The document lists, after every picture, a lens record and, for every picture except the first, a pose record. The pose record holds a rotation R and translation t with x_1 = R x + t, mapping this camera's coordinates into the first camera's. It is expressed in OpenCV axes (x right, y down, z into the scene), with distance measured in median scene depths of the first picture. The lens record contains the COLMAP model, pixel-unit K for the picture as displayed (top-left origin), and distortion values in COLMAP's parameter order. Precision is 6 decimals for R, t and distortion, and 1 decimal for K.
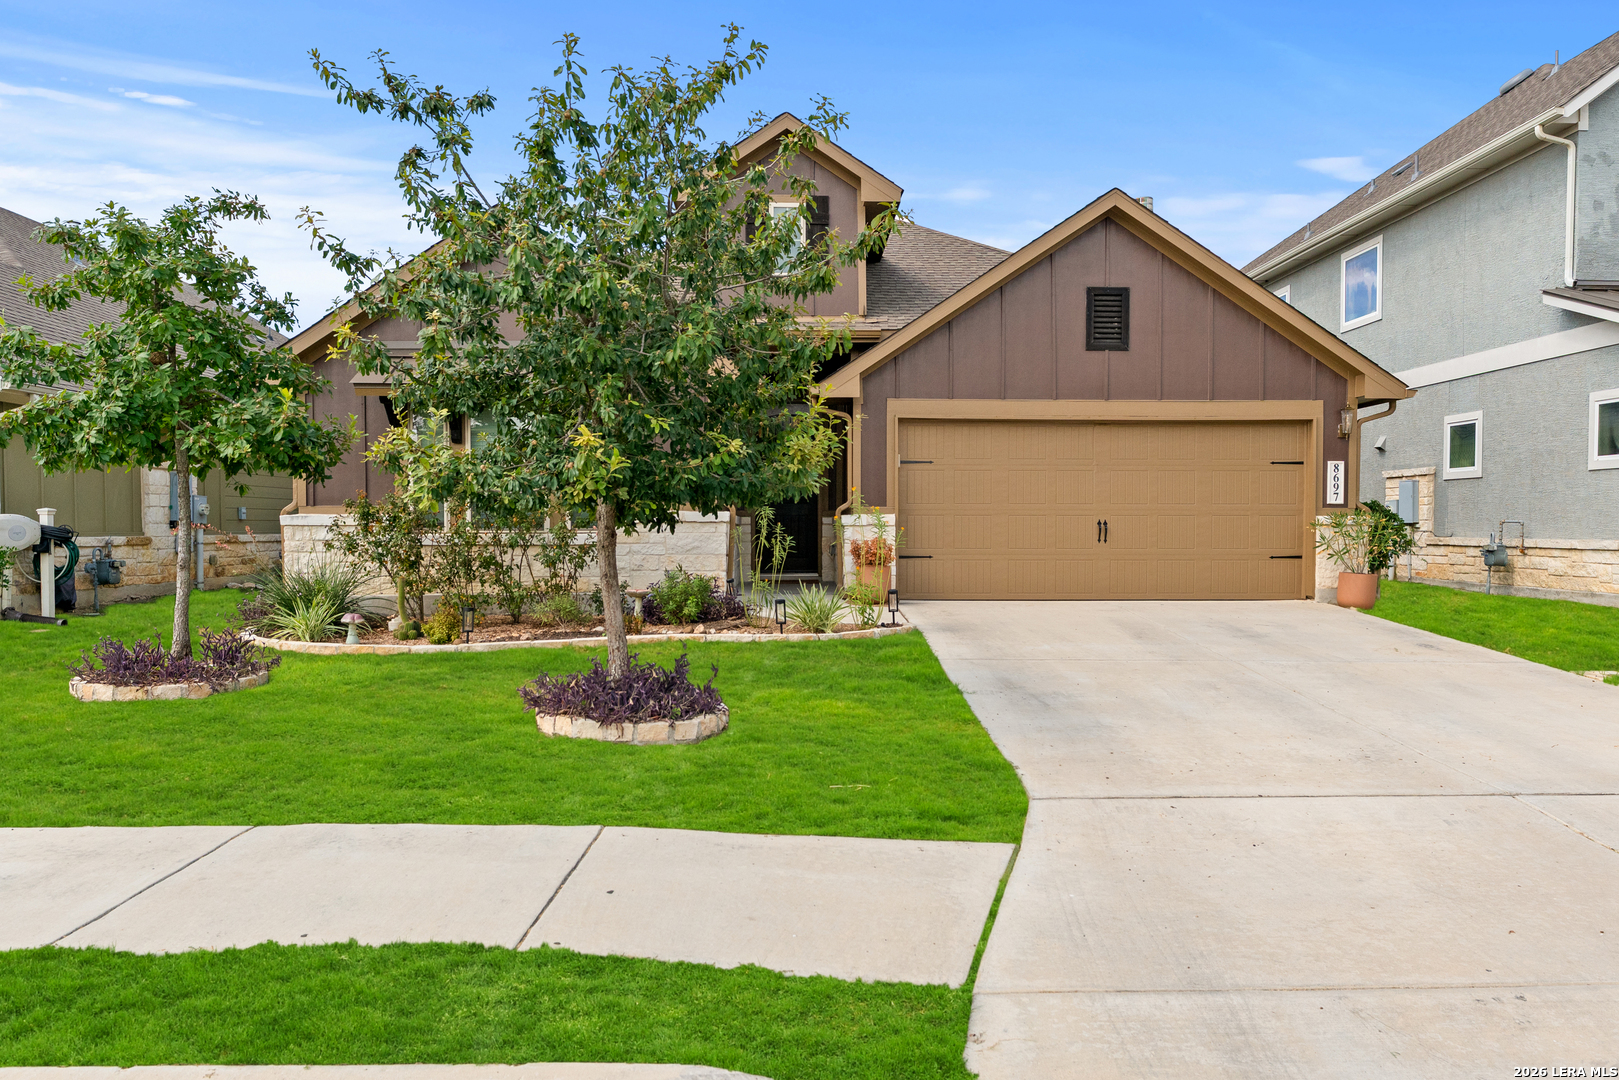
lens RADIAL K [[1085.4, 0, 805.5], [0, 1085.4, 571.8], [0, 0, 1]] dist [-0.009766, -0.006040]
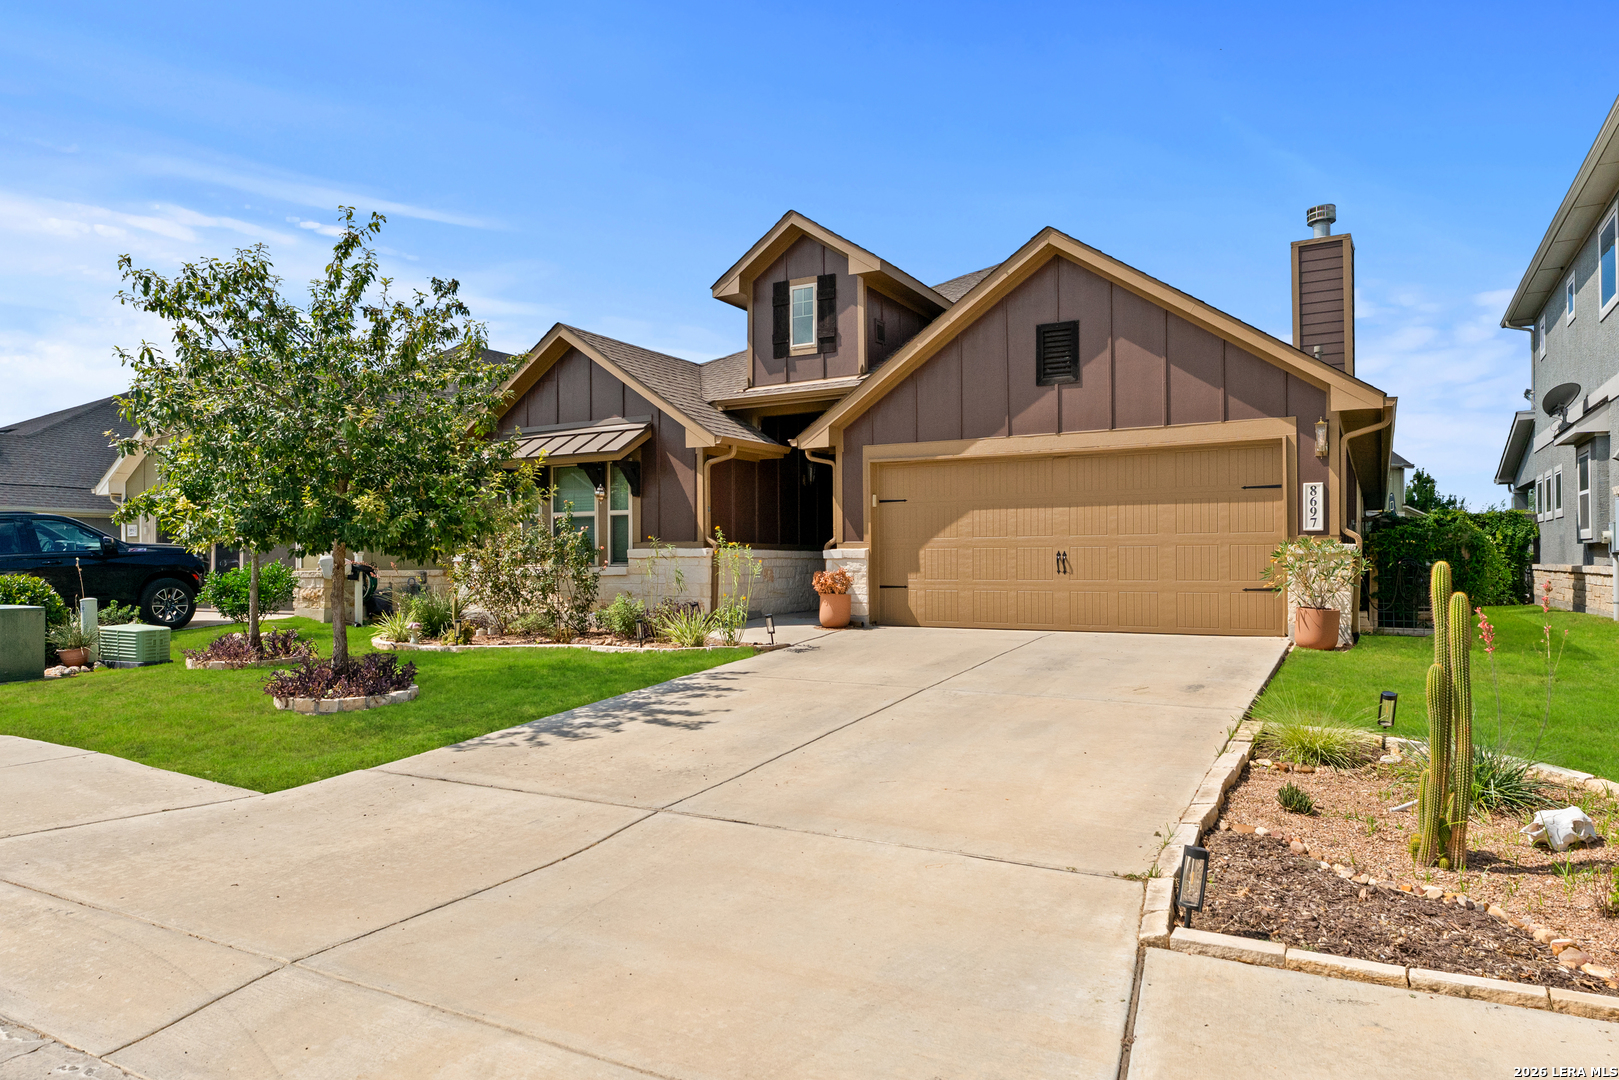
lens RADIAL K [[992.8, 0, 809.5], [0, 992.8, 540.0], [0, 0, 1]] dist [0.023966, 0.001093]
pose [[0.868143, -0.016073, -0.496053, 0.537261], [-0.013561, 0.998334, -0.056082, -0.003583], [0.496128, 0.055415, 0.866479, 0.085686]]
